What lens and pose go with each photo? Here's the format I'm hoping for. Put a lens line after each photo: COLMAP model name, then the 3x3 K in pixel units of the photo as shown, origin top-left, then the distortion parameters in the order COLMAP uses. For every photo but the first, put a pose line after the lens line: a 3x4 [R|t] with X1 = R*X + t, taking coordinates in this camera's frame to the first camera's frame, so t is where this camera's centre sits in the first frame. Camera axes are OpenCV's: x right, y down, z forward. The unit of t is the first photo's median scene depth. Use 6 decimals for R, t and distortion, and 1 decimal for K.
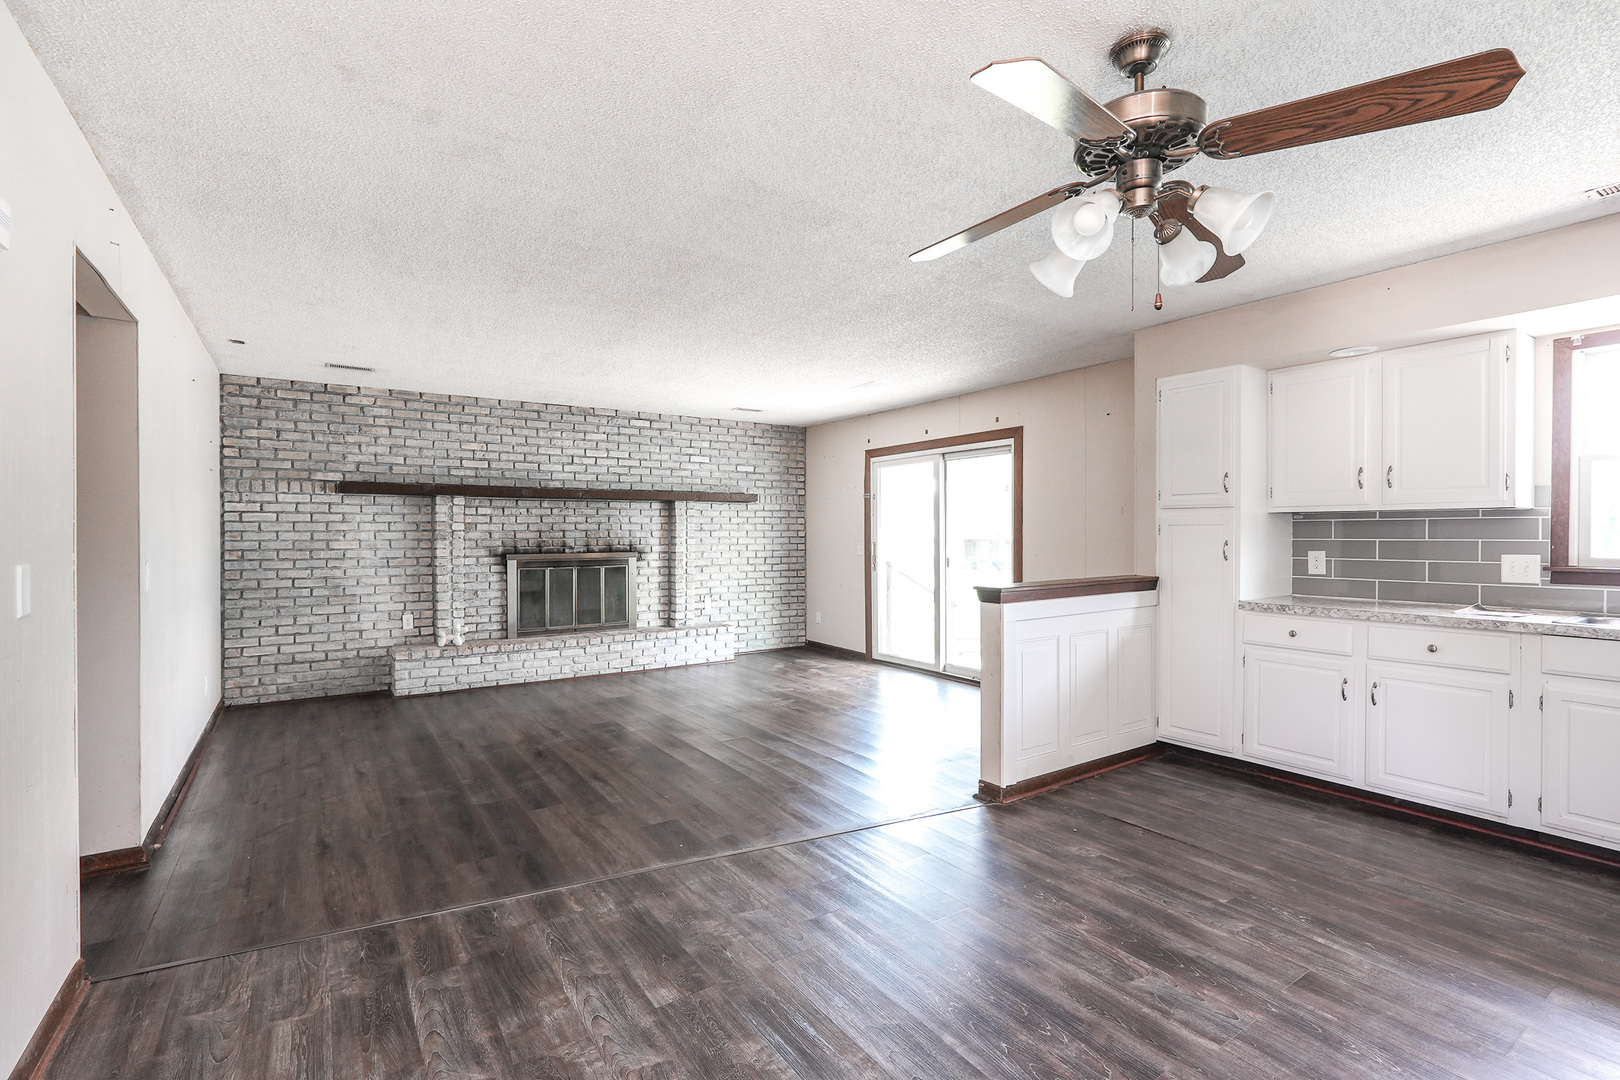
lens RADIAL K [[739.9, 0, 807.4], [0, 739.9, 541.5], [0, 0, 1]] dist [-0.021674, 0.011443]
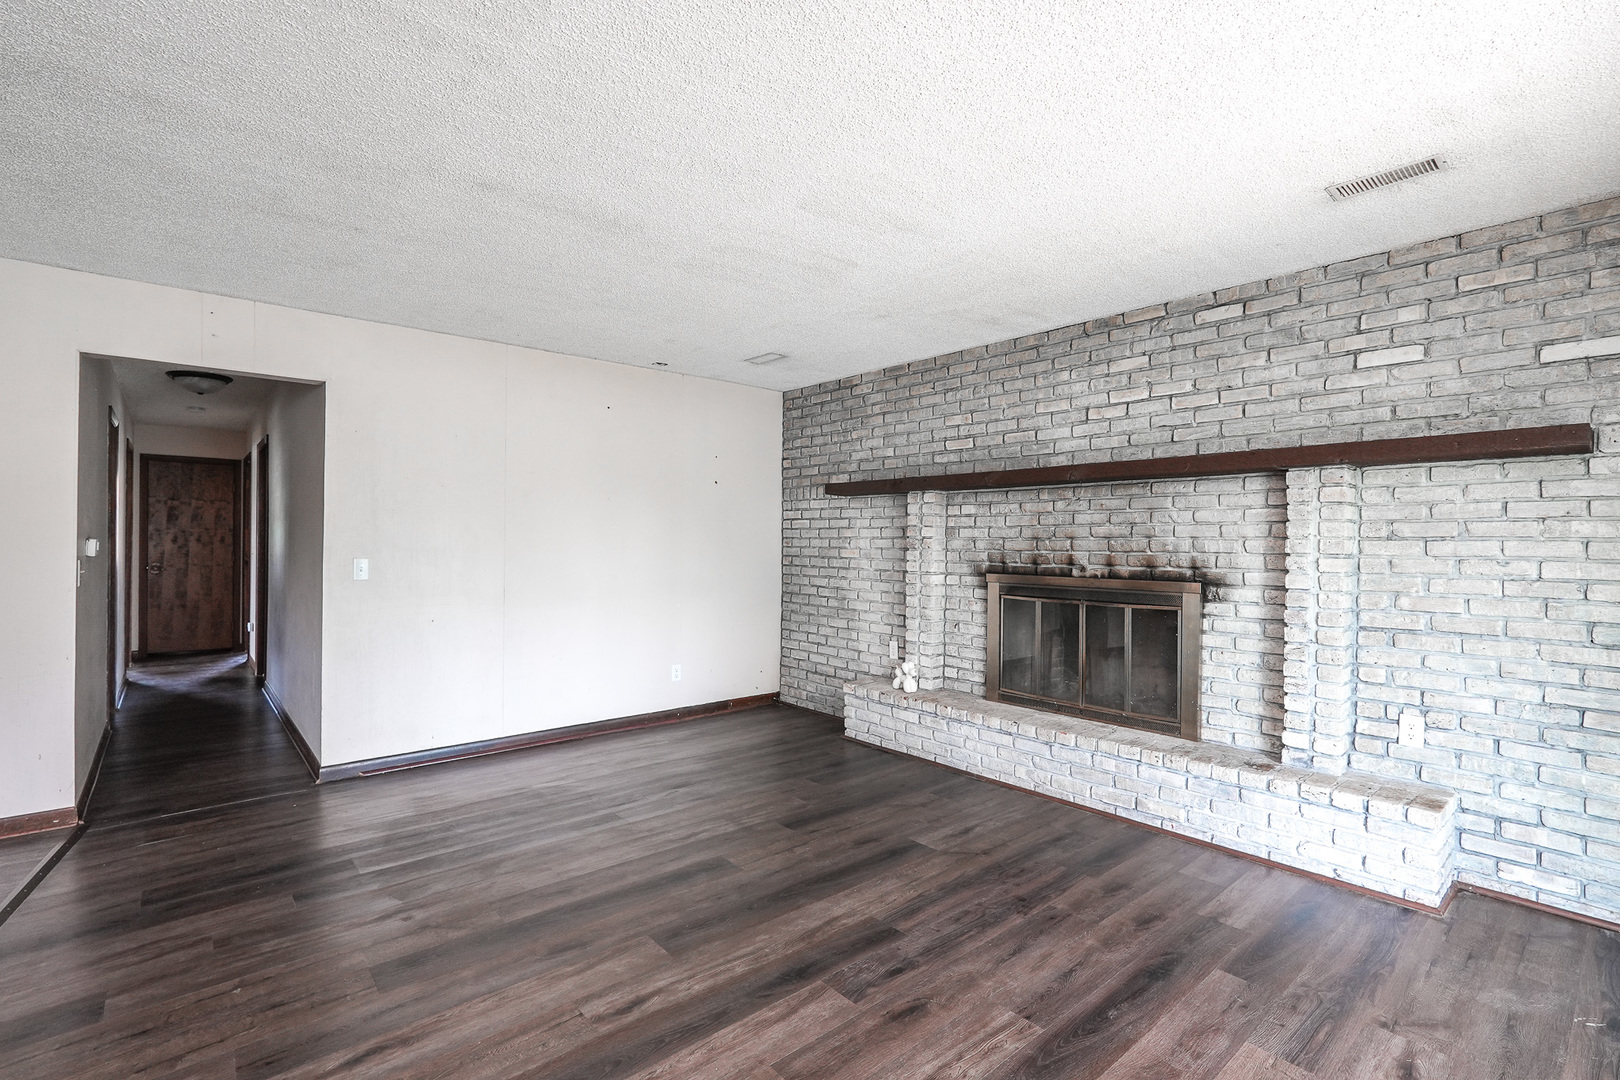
lens RADIAL K [[739.9, 0, 807.4], [0, 739.9, 541.5], [0, 0, 1]] dist [-0.021674, 0.011443]
pose [[0.117764, 0.003847, -0.993034, 0.239741], [-0.019303, 0.999812, 0.001584, -0.009221], [0.992854, 0.018982, 0.117816, 0.760744]]
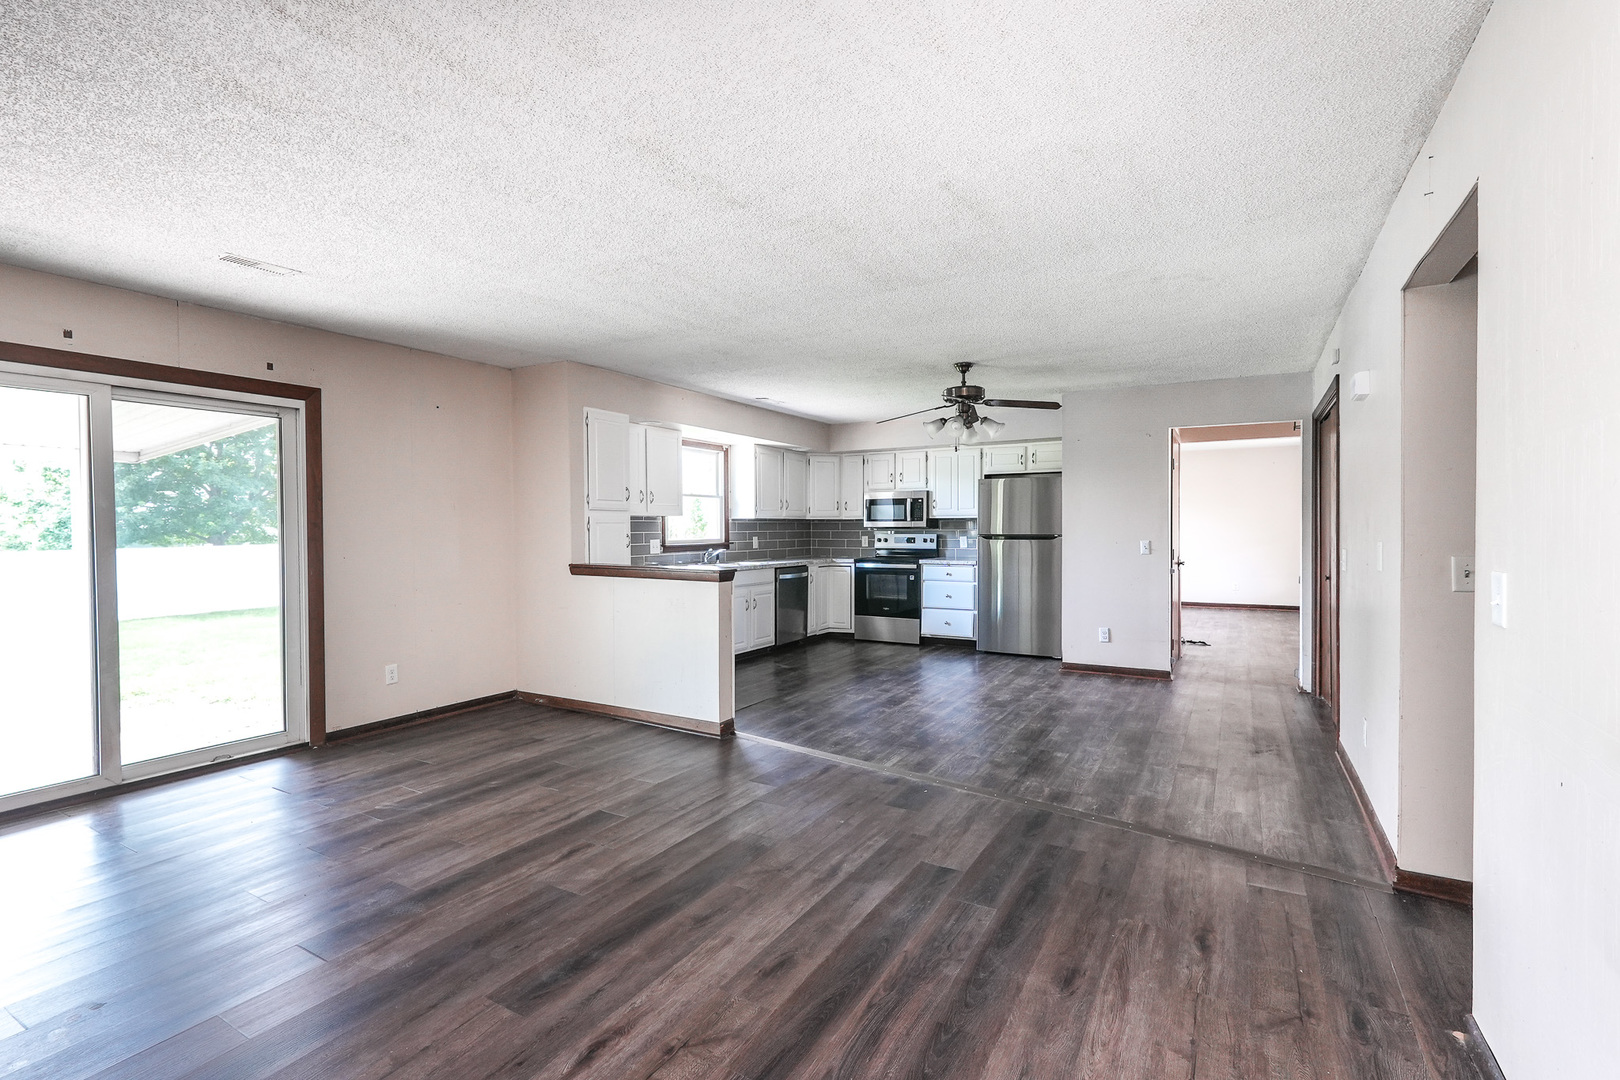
lens RADIAL K [[739.9, 0, 807.4], [0, 739.9, 541.5], [0, 0, 1]] dist [-0.021674, 0.011443]
pose [[-0.433773, -0.012567, 0.900935, -0.539990], [0.015616, 0.999648, 0.021463, -0.007138], [-0.900887, 0.023379, -0.433424, 0.785937]]
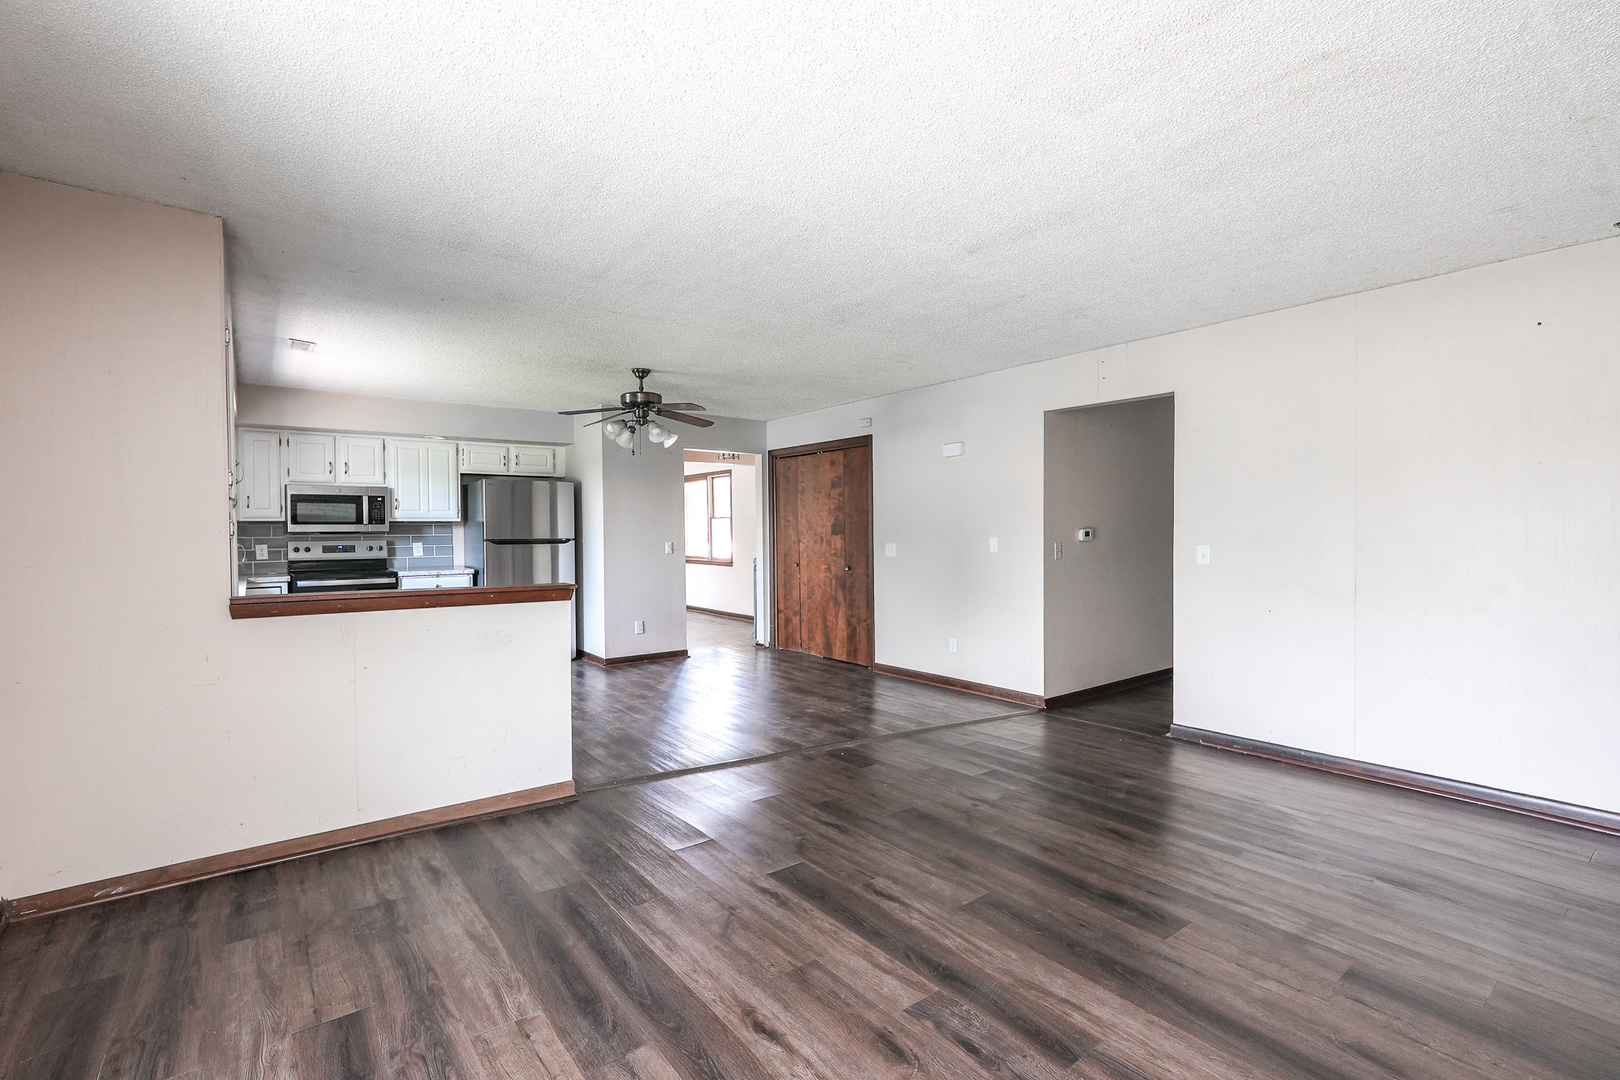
lens RADIAL K [[739.9, 0, 807.4], [0, 739.9, 541.5], [0, 0, 1]] dist [-0.021674, 0.011443]
pose [[-0.998338, 0.009383, -0.056869, -0.014842], [0.007783, 0.999570, 0.028288, -0.012416], [0.057110, 0.027798, -0.997981, 1.114837]]
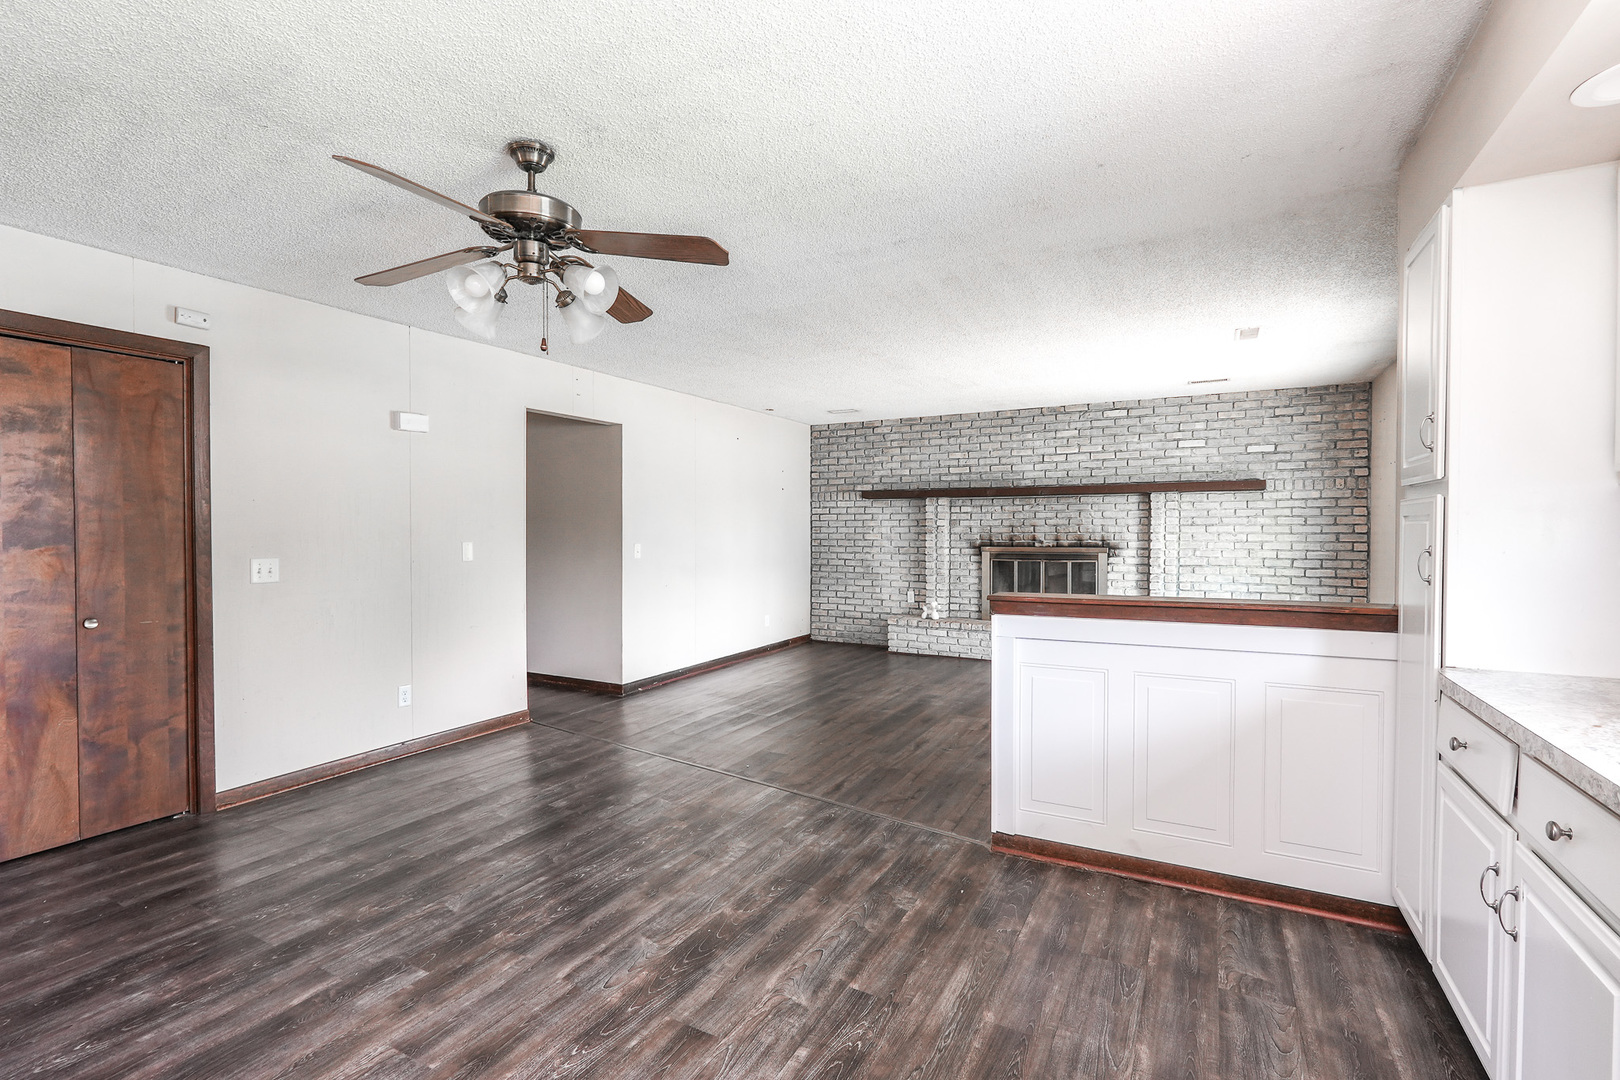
lens RADIAL K [[739.9, 0, 807.4], [0, 739.9, 541.5], [0, 0, 1]] dist [-0.021674, 0.011443]
pose [[0.460284, 0.016792, -0.887613, 0.492825], [-0.008517, 0.999859, 0.014499, -0.004801], [0.887731, 0.000886, 0.460362, 0.227941]]
